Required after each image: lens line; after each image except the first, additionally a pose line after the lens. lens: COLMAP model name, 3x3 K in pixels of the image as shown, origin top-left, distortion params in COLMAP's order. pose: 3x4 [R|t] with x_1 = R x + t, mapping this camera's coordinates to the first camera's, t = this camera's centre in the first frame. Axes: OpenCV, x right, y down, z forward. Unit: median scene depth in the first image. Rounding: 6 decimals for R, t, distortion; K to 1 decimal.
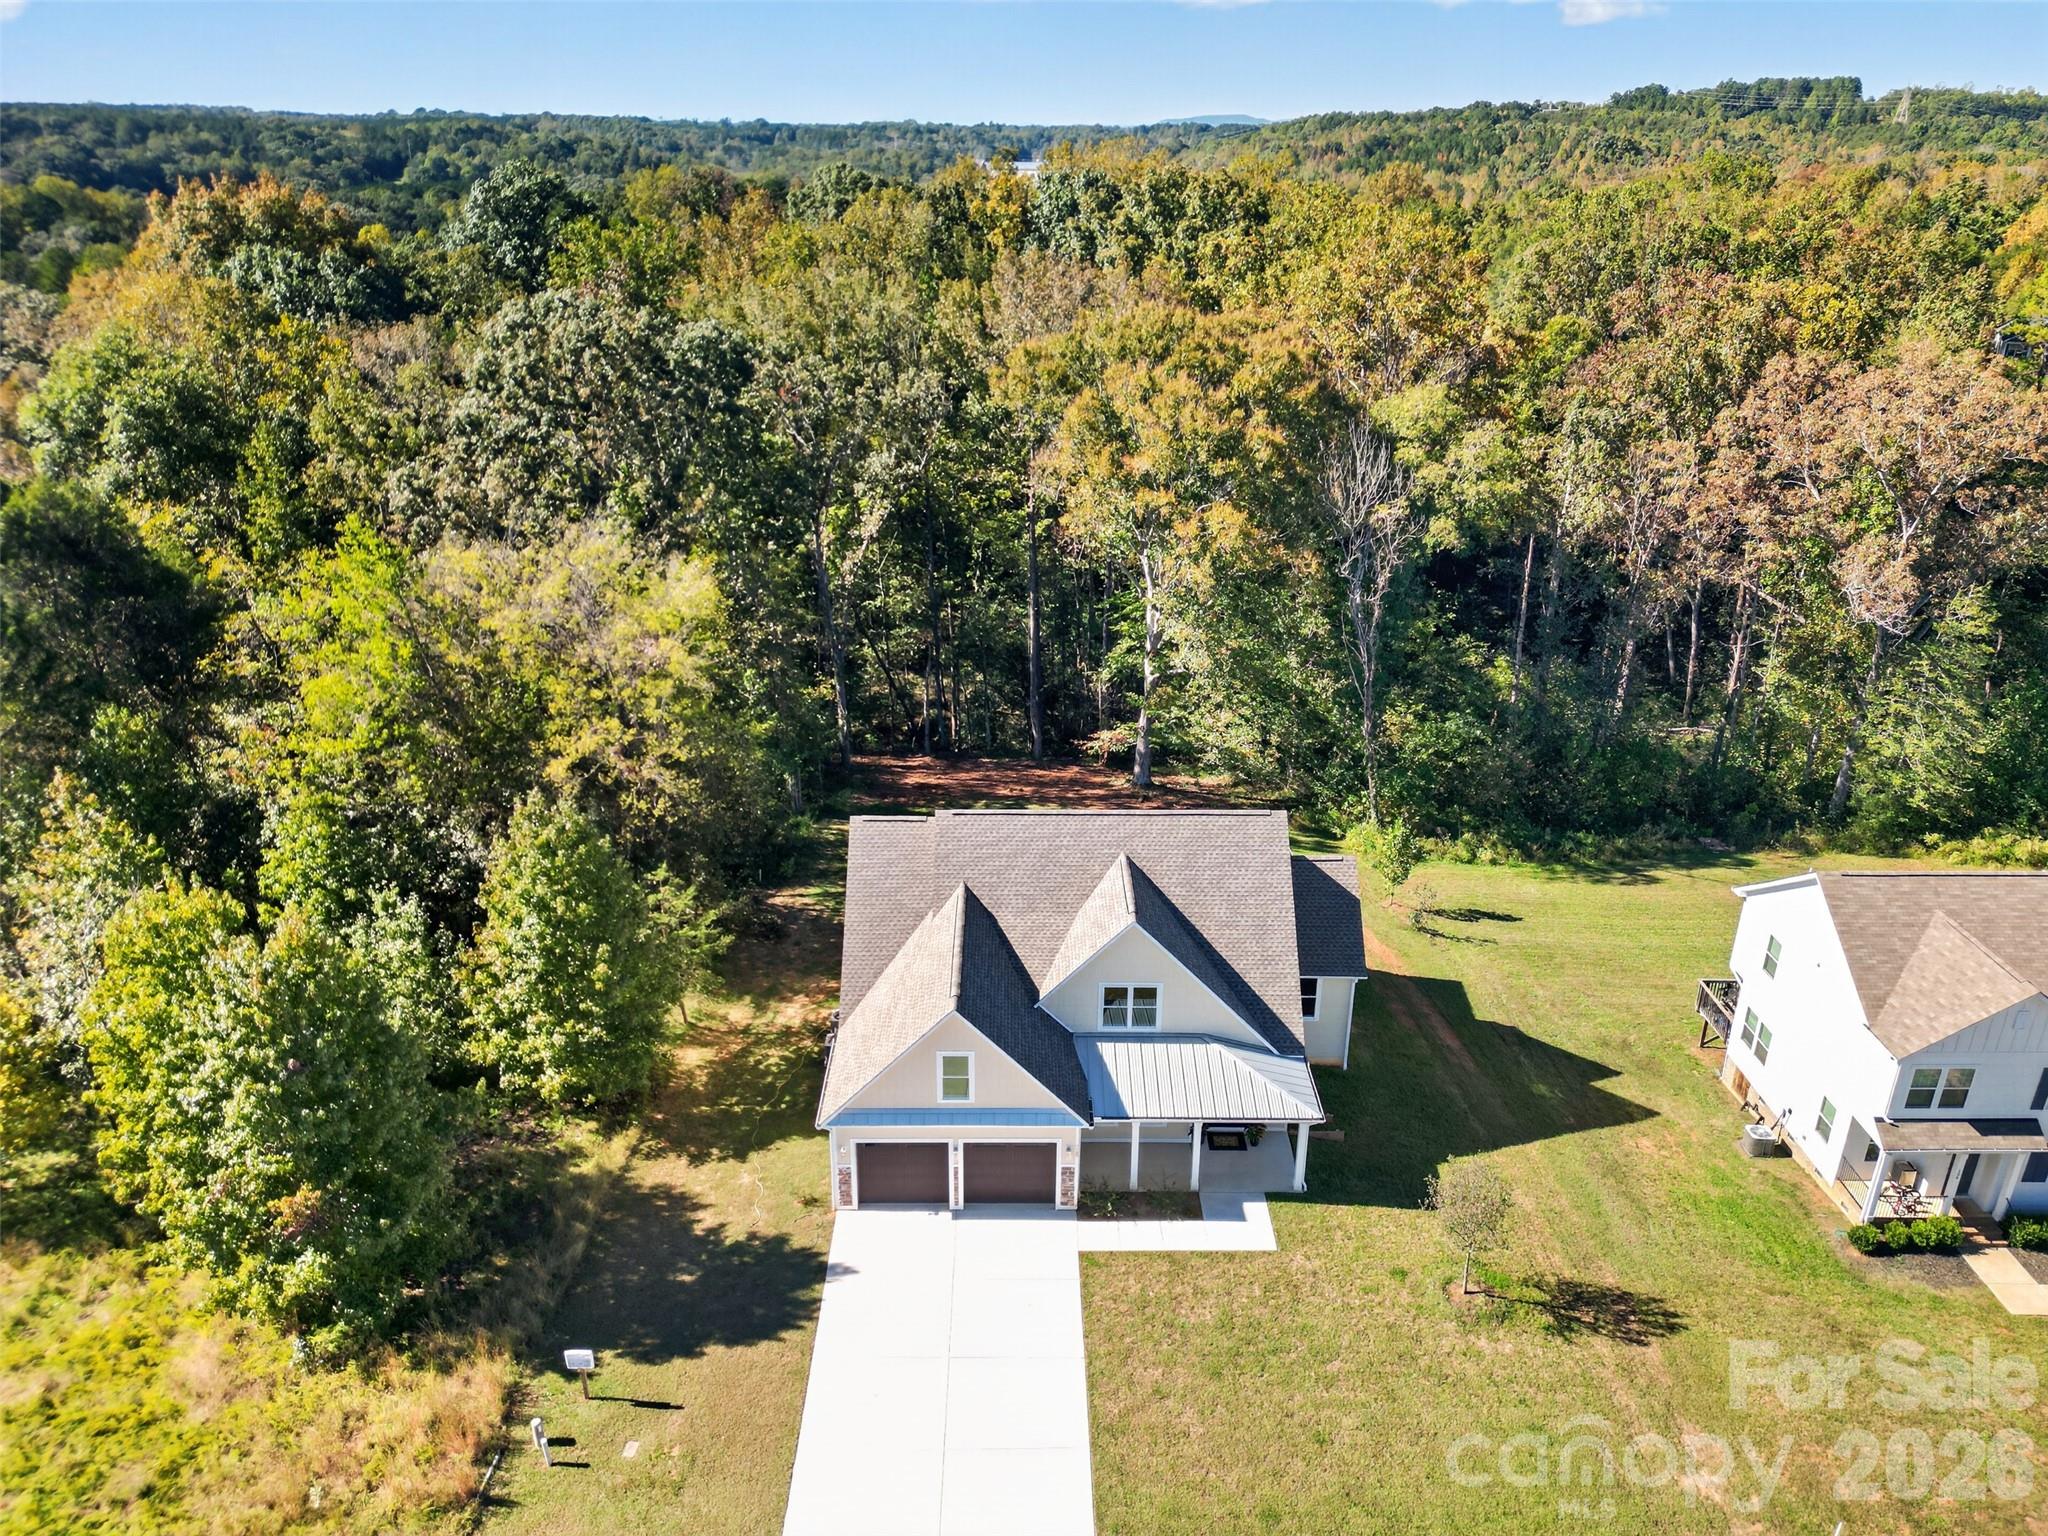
lens RADIAL K [[1387.4, 0, 1024.0], [0, 1387.4, 768.0], [0, 0, 1]] dist [0.030712, -0.000548]
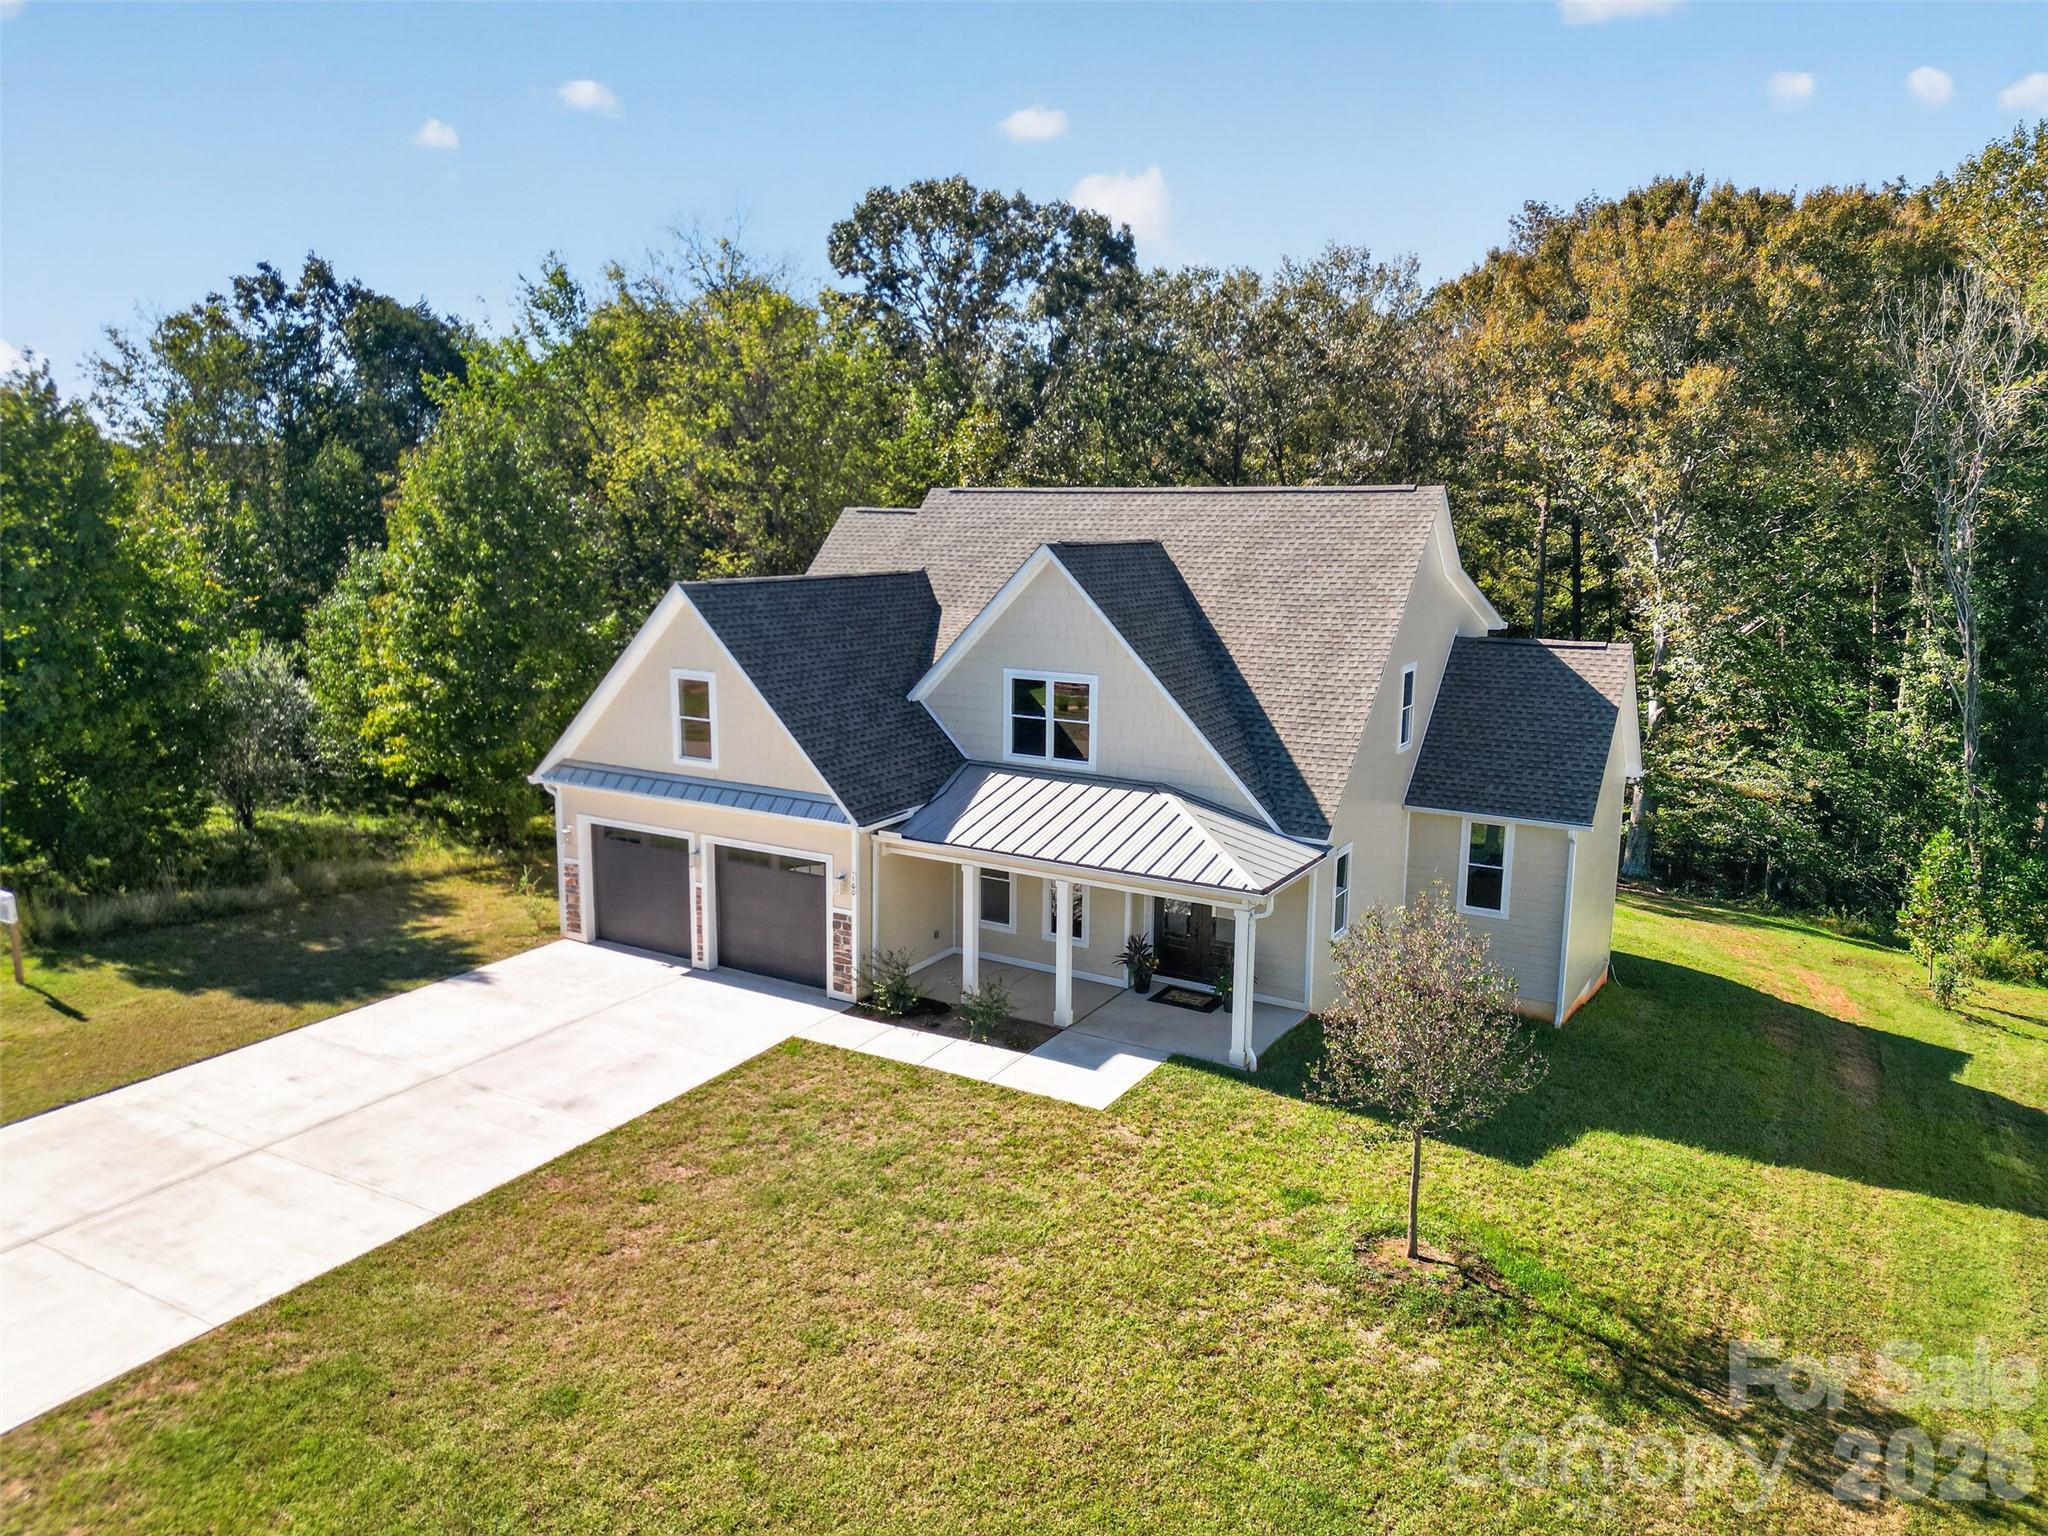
lens RADIAL K [[1387.4, 0, 1024.0], [0, 1387.4, 768.0], [0, 0, 1]] dist [0.030712, -0.000548]
pose [[0.869446, 0.105782, -0.482571, 0.378932], [-0.202787, 0.967140, -0.153358, 0.303120], [0.450491, 0.231195, 0.862326, 0.515699]]
